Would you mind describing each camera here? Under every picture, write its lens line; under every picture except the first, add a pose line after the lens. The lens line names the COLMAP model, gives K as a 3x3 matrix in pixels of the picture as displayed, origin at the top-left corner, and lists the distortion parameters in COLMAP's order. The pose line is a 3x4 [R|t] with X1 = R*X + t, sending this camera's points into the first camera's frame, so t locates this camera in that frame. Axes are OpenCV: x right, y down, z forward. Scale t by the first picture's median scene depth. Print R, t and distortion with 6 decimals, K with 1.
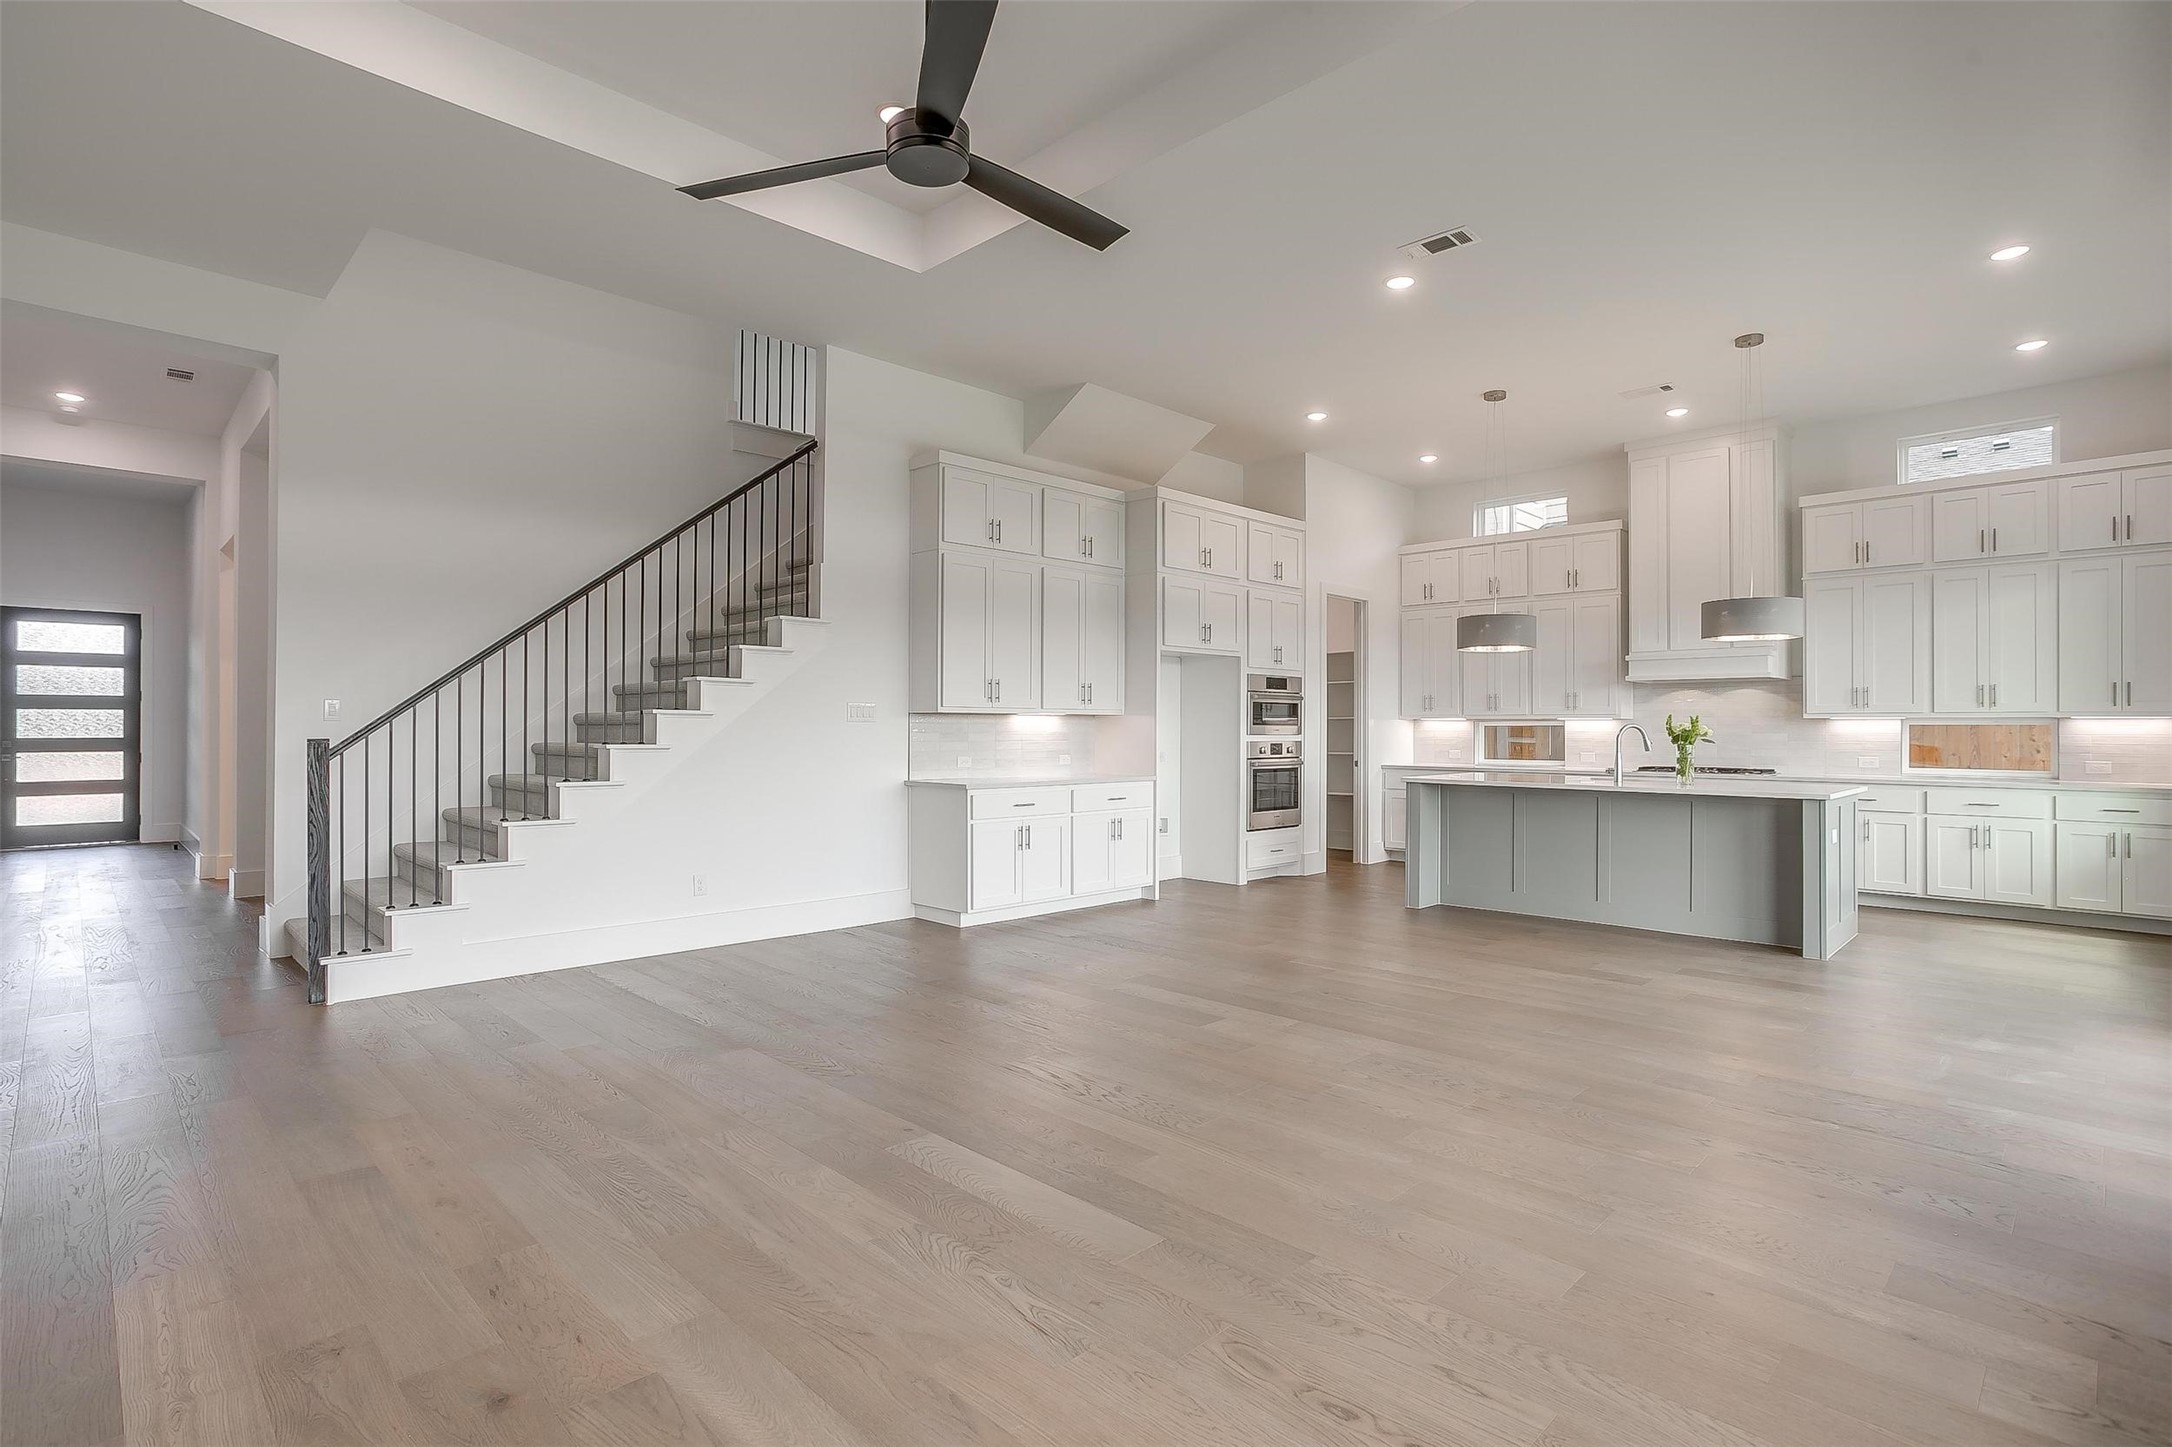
lens RADIAL K [[1095.2, 0, 1069.3], [0, 1095.2, 721.1], [0, 0, 1]] dist [-0.043537, 0.024754]
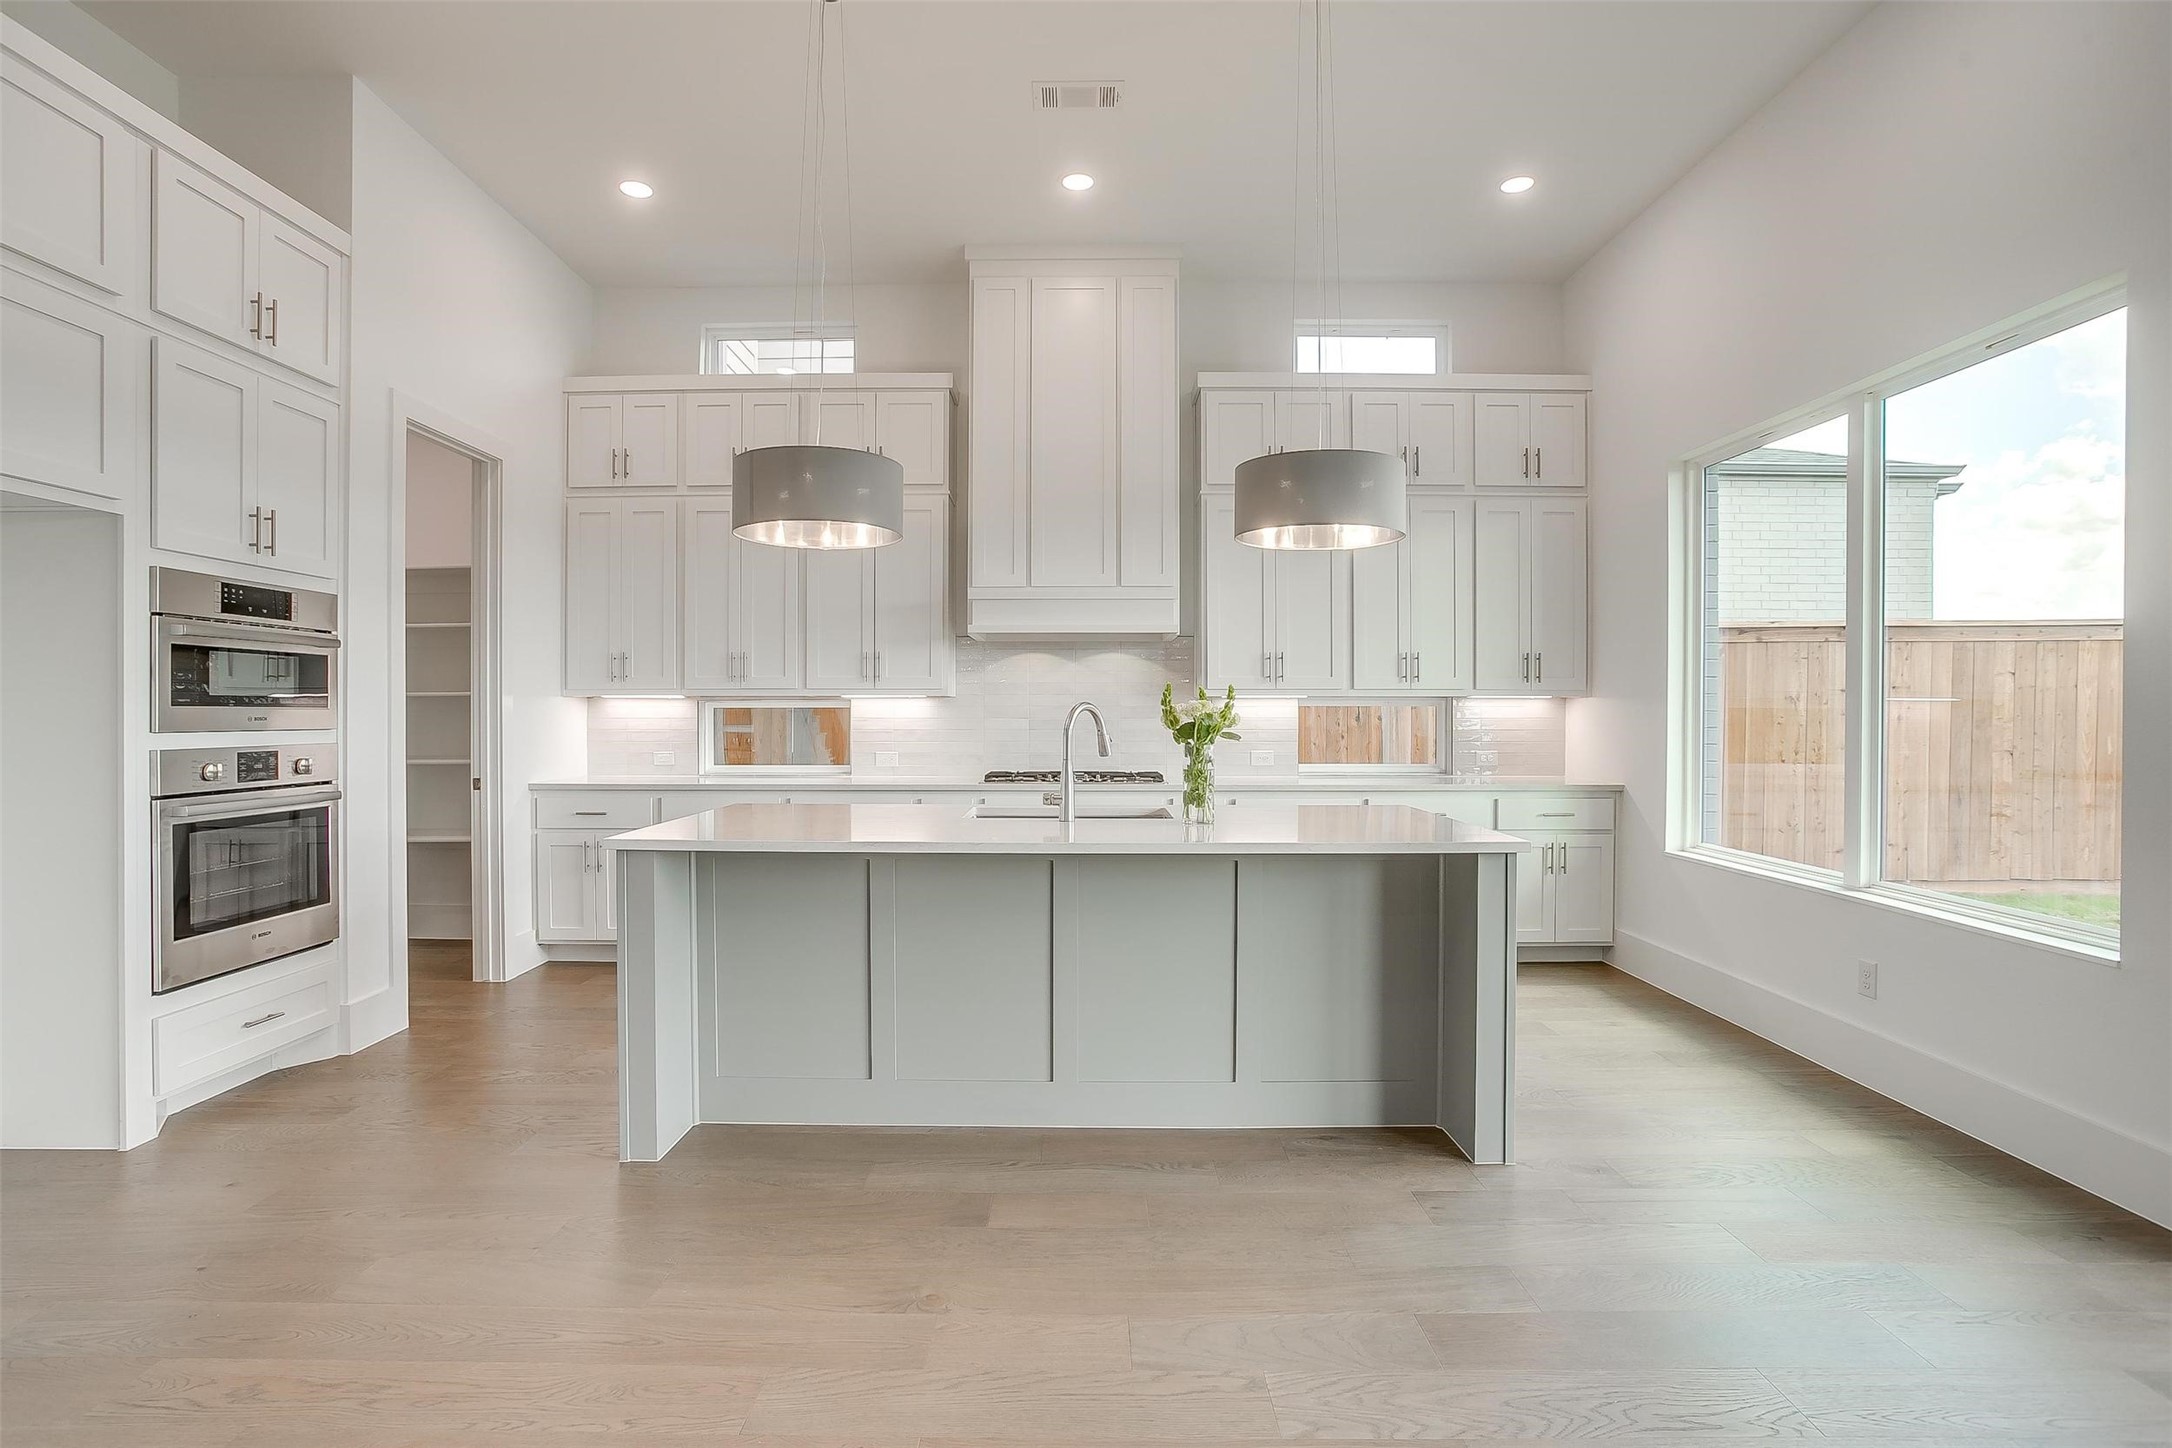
lens RADIAL K [[1058.5, 0, 1067.8], [0, 1058.5, 719.5], [0, 0, 1]] dist [-0.042284, 0.015694]
pose [[0.716522, -0.007802, 0.697521, 0.148054], [-0.001382, 0.999920, 0.012604, 0.003624], [-0.697563, -0.009995, 0.716453, 0.564123]]
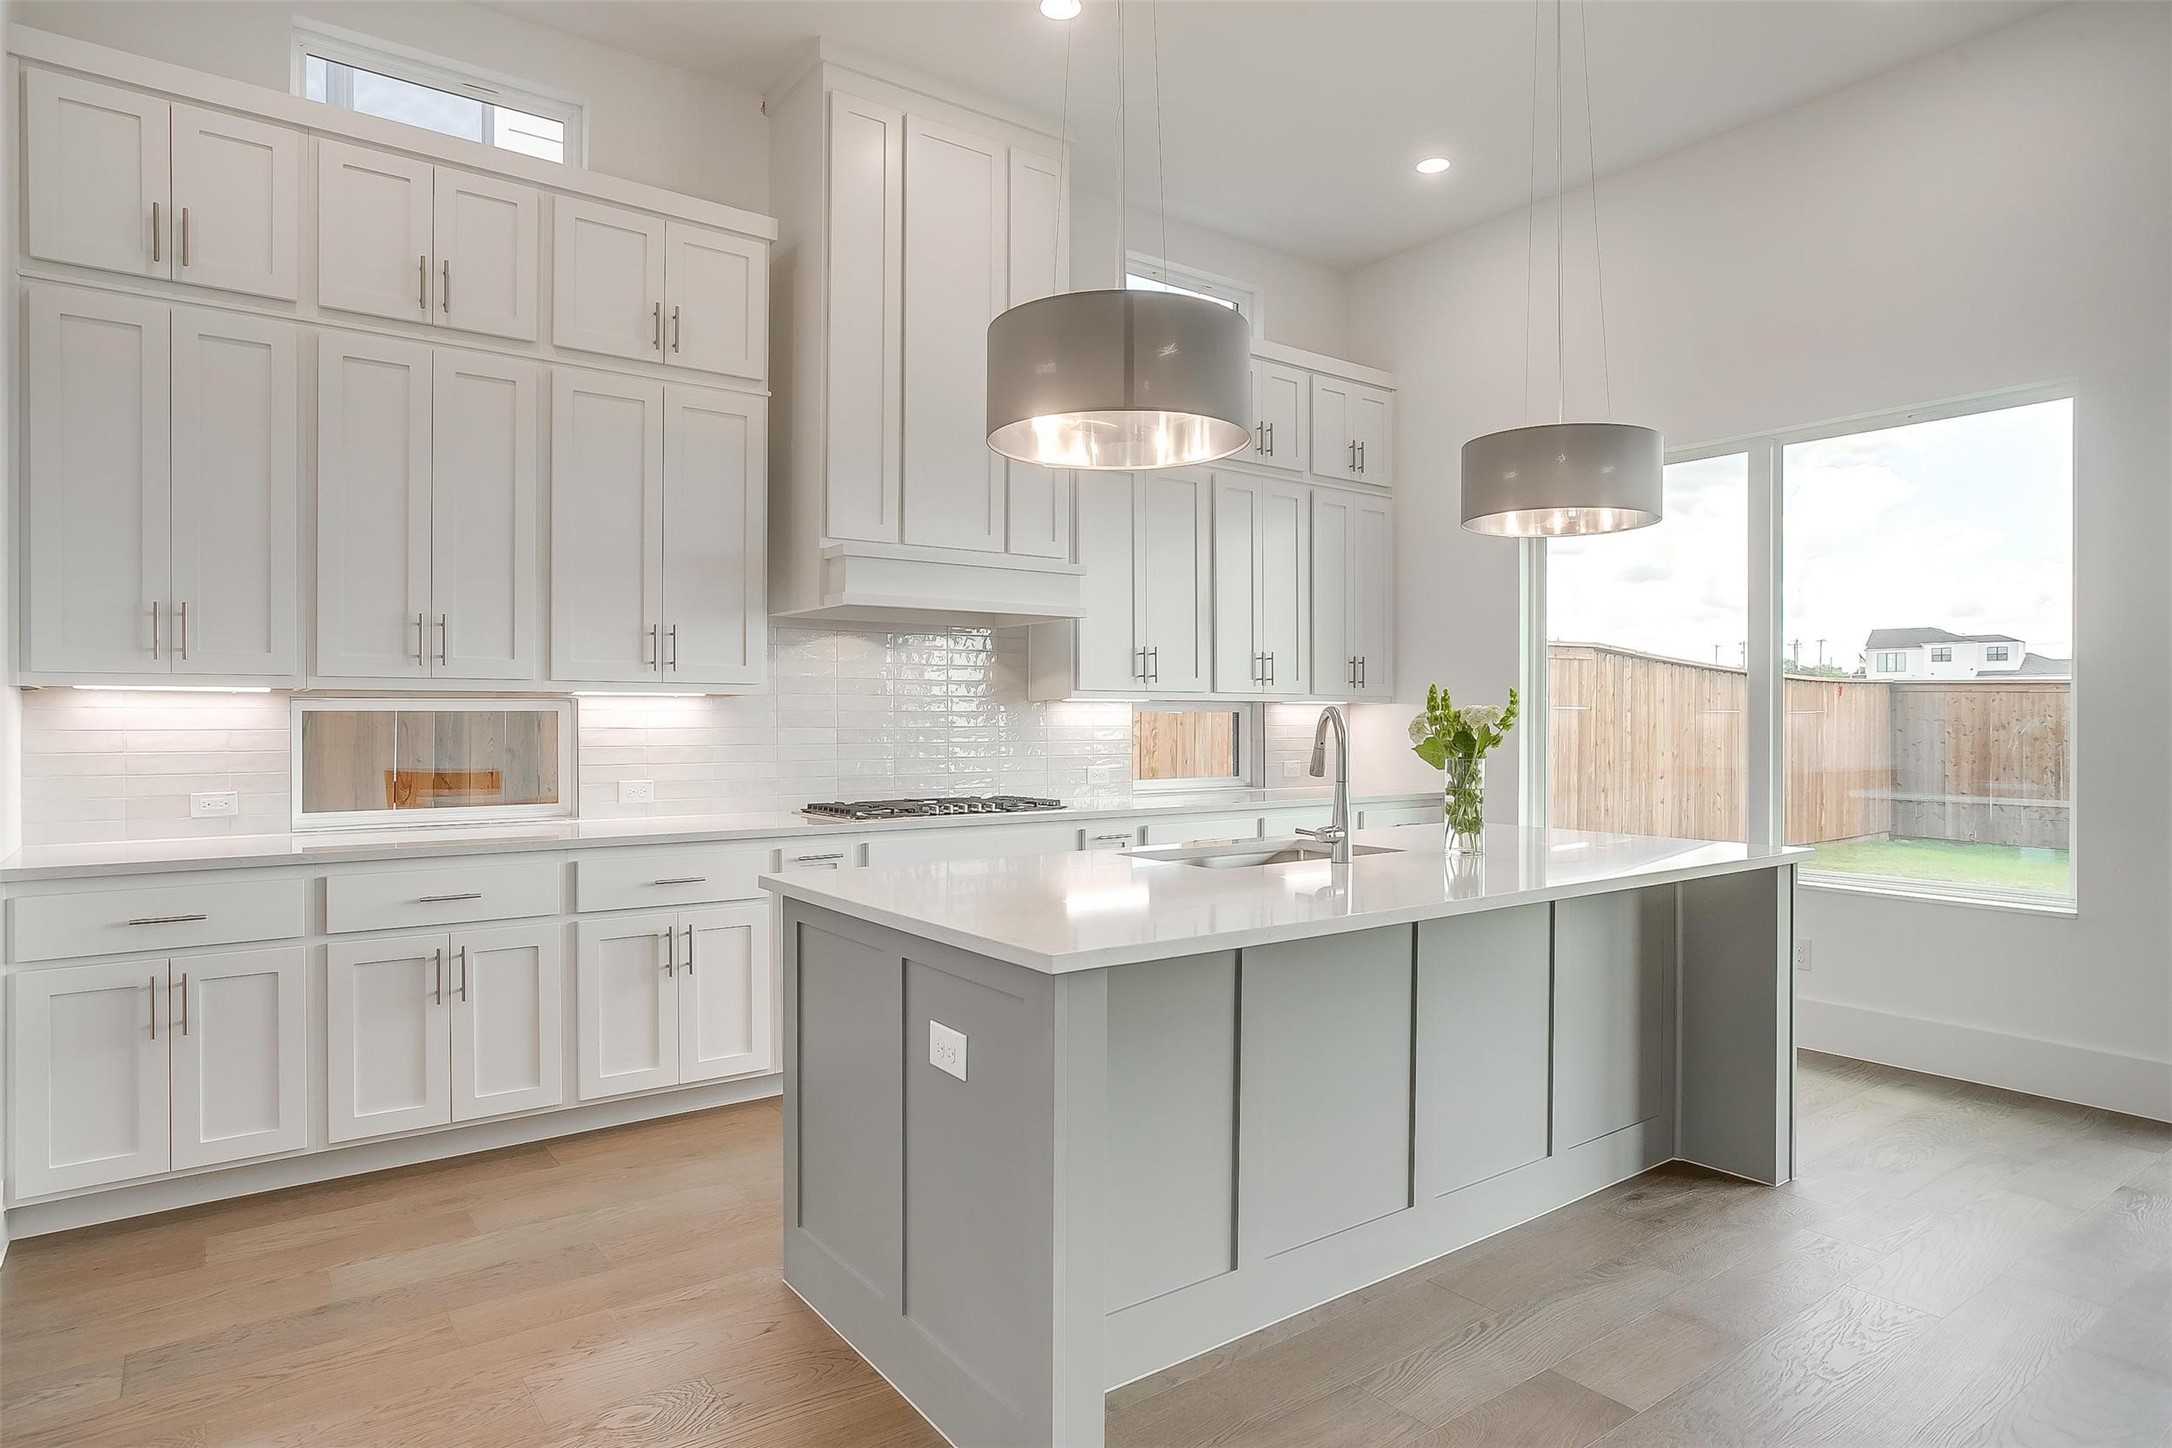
lens RADIAL K [[1232.7, 0, 1081.7], [0, 1232.7, 720.6], [0, 0, 1]] dist [-0.022410, 0.007692]
pose [[0.157721, -0.004364, 0.987474, 0.064945], [-0.004848, 0.999975, 0.005194, 0.005032], [-0.987472, -0.005607, 0.157696, 0.874857]]
